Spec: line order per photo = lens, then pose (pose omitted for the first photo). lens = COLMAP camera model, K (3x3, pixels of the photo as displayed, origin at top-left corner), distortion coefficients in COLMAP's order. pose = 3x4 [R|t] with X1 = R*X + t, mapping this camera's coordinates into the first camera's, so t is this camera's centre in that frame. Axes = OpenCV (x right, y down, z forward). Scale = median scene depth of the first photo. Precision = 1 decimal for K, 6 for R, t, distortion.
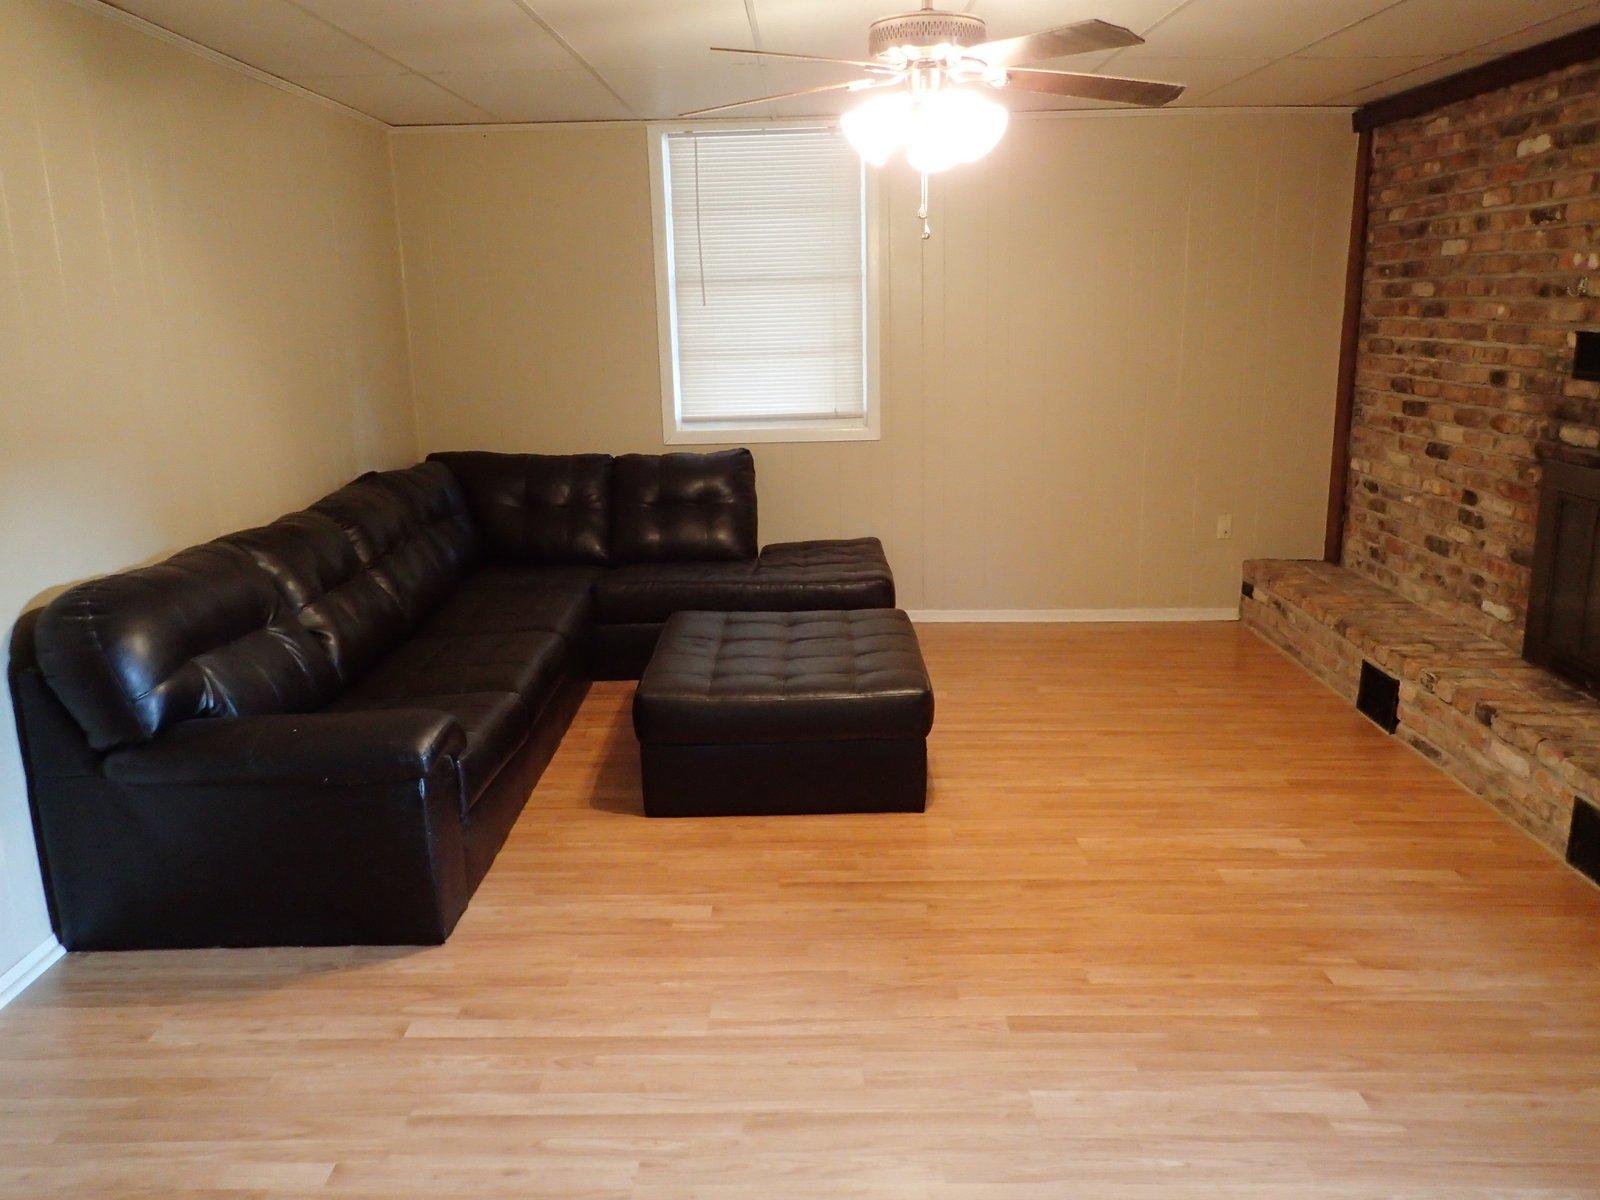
lens RADIAL K [[1198.3, 0, 804.6], [0, 1198.3, 595.0], [0, 0, 1]] dist [0.010449, -0.008858]
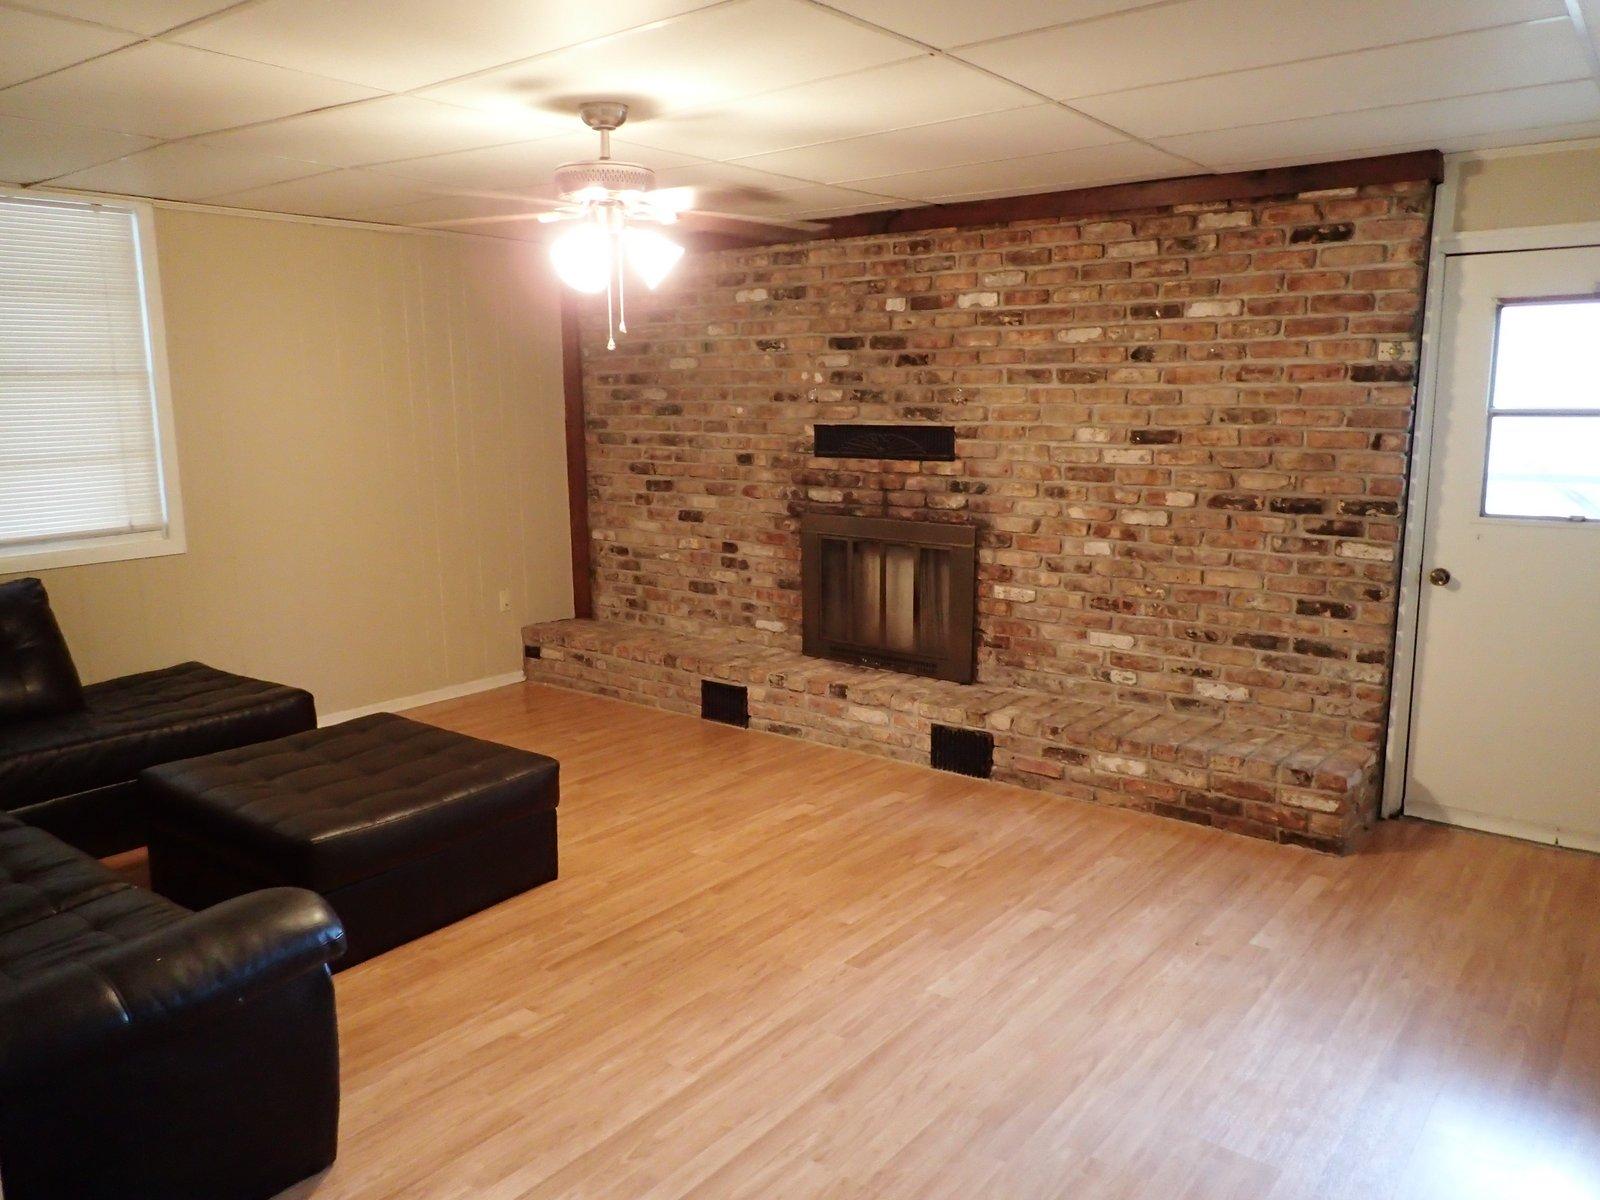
lens RADIAL K [[1198.3, 0, 806.4], [0, 1198.3, 598.7], [0, 0, 1]] dist [0.010449, -0.008858]
pose [[0.605204, -0.125548, 0.786108, -0.490156], [0.184350, 0.982746, 0.015026, -0.031677], [-0.774431, 0.135825, 0.617907, 0.122236]]
